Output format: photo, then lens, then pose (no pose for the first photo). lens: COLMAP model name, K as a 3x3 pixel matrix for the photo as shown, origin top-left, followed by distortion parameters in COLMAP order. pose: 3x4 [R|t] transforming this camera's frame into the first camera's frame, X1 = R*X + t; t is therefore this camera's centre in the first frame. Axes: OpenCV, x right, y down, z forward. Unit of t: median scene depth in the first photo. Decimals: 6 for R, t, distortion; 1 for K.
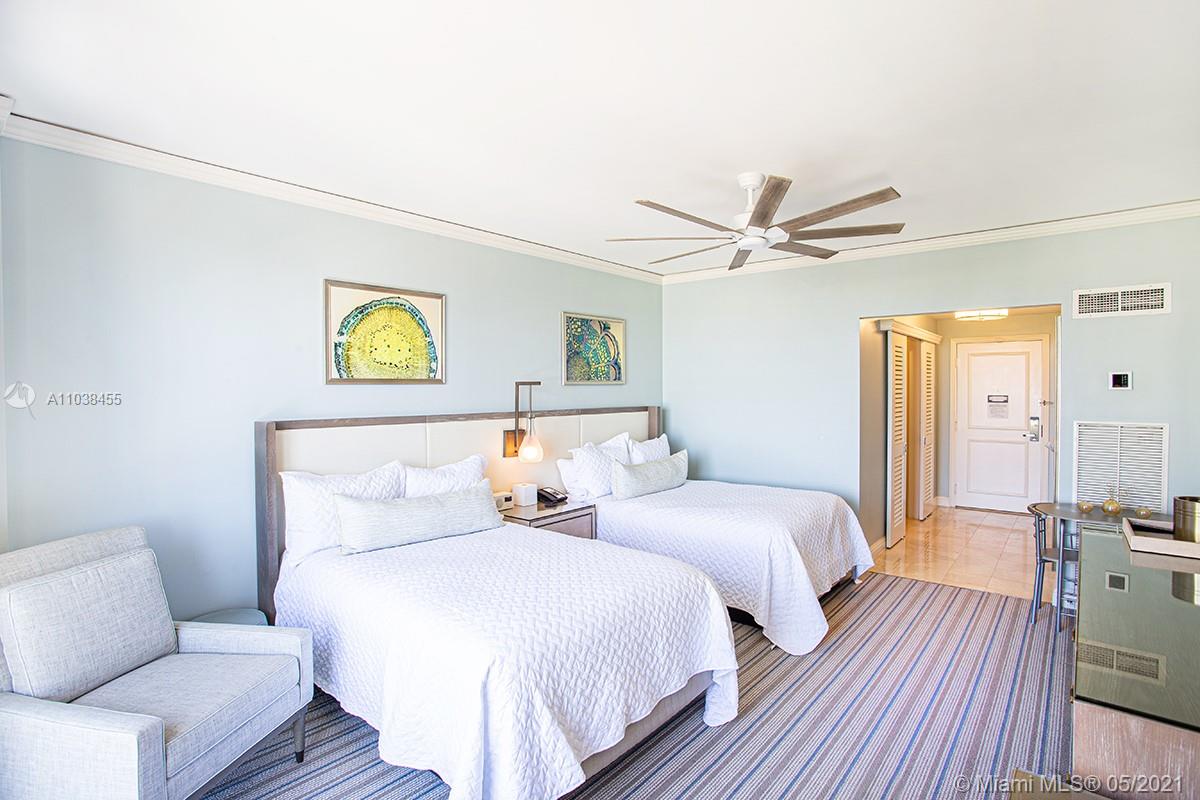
lens RADIAL K [[589.9, 0, 601.1], [0, 589.9, 395.0], [0, 0, 1]] dist [-0.072301, 0.033444]
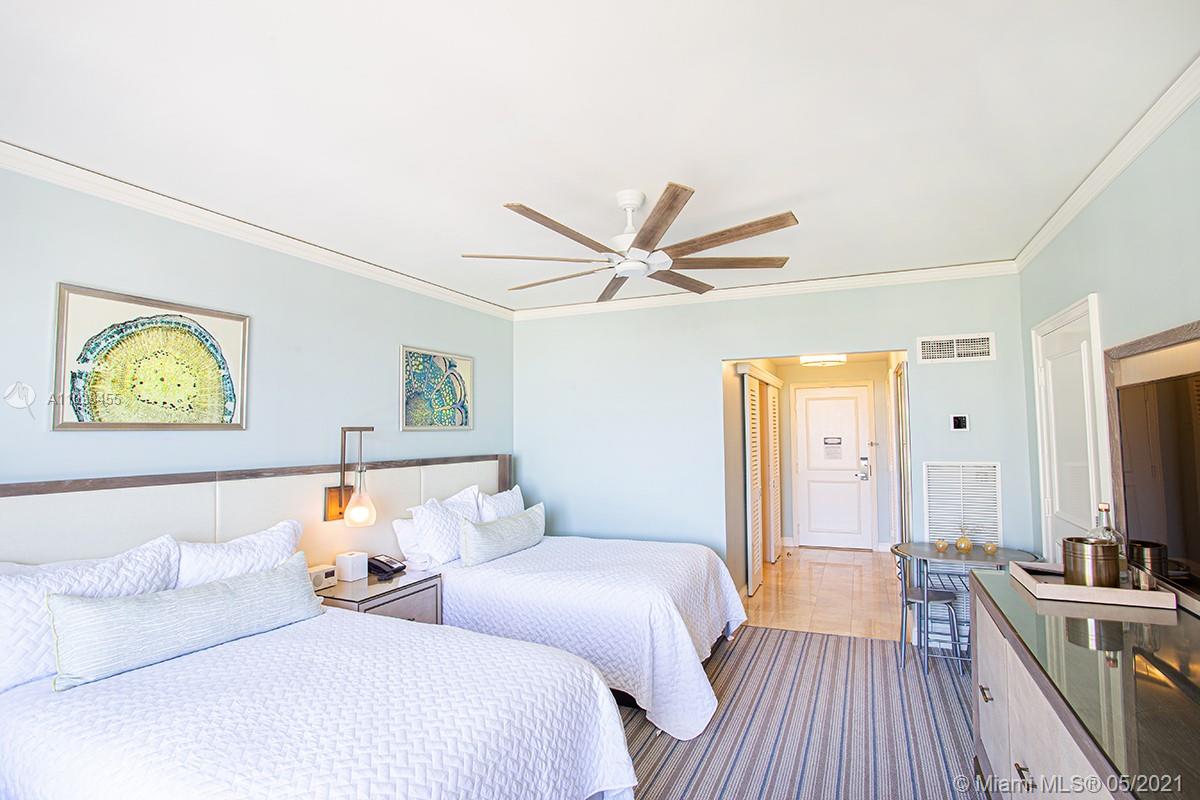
lens RADIAL K [[589.9, 0, 601.1], [0, 589.9, 395.0], [0, 0, 1]] dist [-0.072301, 0.033444]
pose [[0.962089, 0.010151, 0.272545, -0.022772], [0.010816, 0.997101, -0.075318, -0.002613], [-0.272520, 0.075410, 0.959190, 0.146882]]
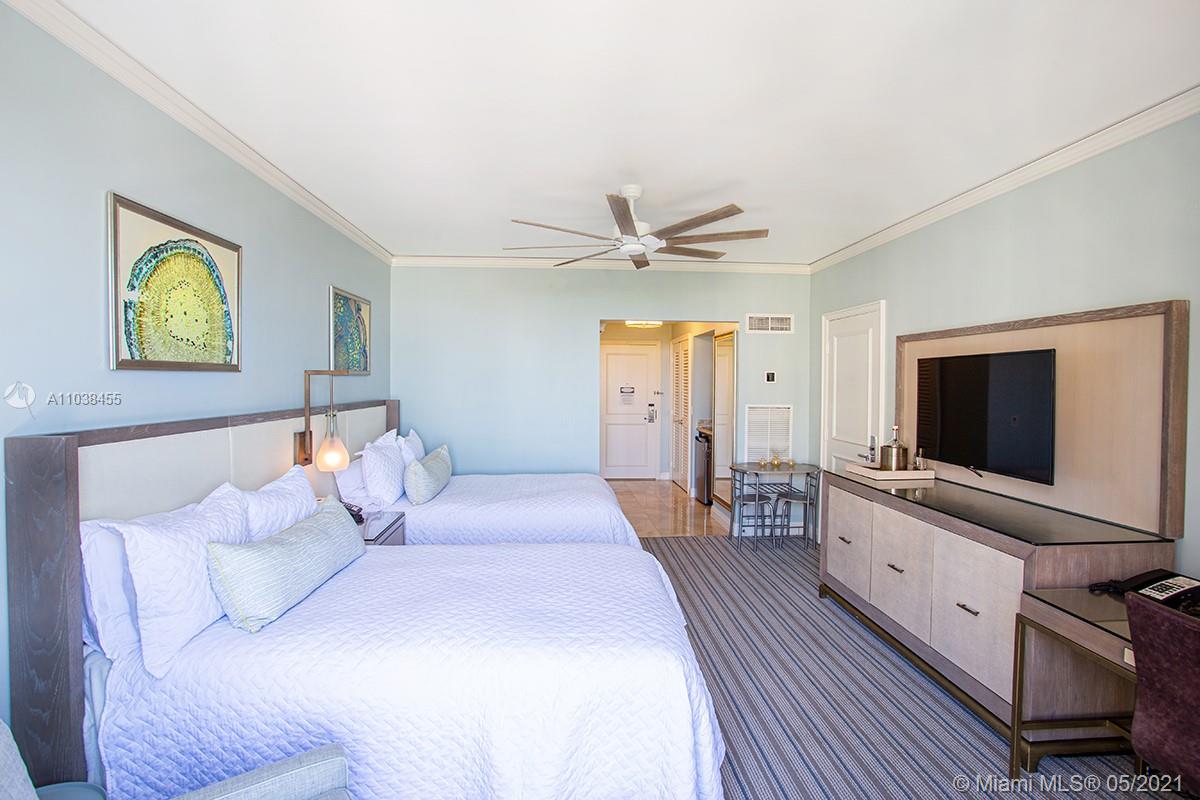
lens RADIAL K [[589.9, 0, 601.1], [0, 589.9, 395.0], [0, 0, 1]] dist [-0.072301, 0.033444]
pose [[0.716940, -0.010326, 0.697058, -0.473172], [0.002319, 0.999920, 0.012428, 0.001968], [-0.697131, -0.007293, 0.716907, 0.205467]]
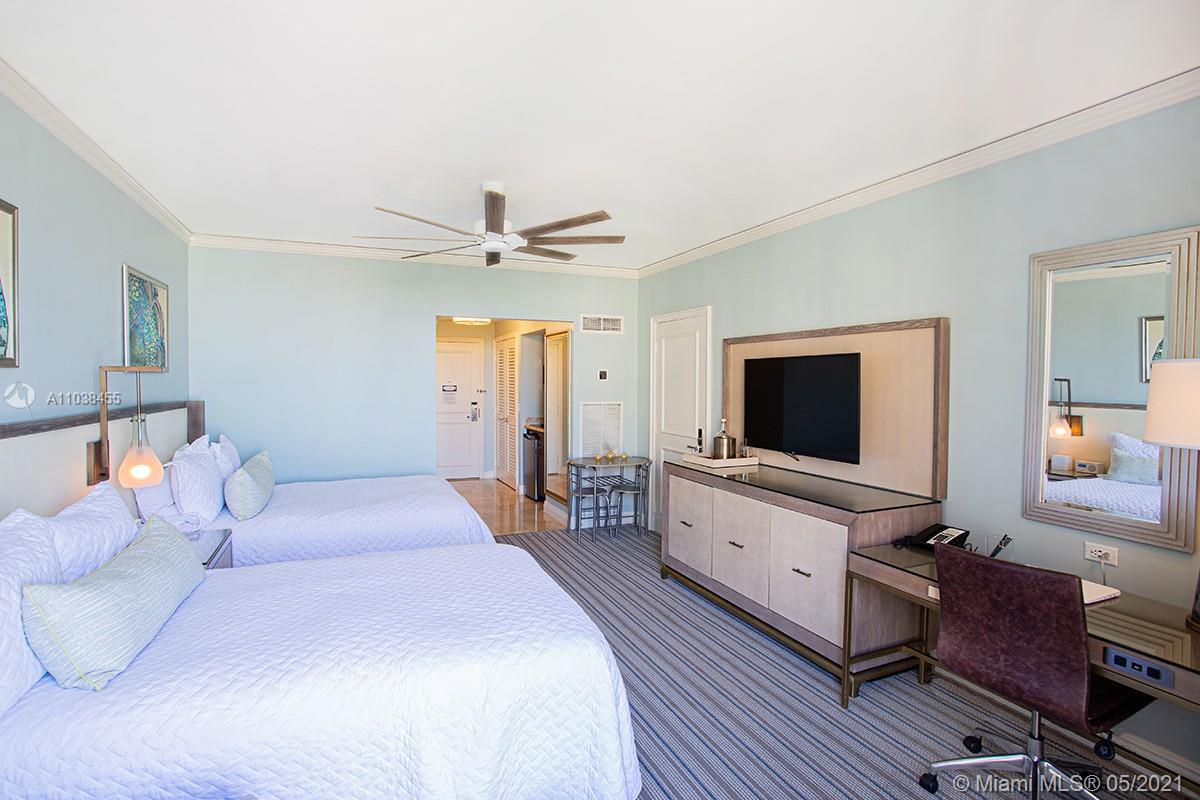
lens RADIAL K [[589.9, 0, 601.1], [0, 589.9, 395.0], [0, 0, 1]] dist [-0.072301, 0.033444]
pose [[0.445579, -0.017918, 0.895063, -0.540611], [0.005419, 0.999835, 0.017318, 0.001446], [-0.895226, -0.002866, 0.445603, 0.277664]]
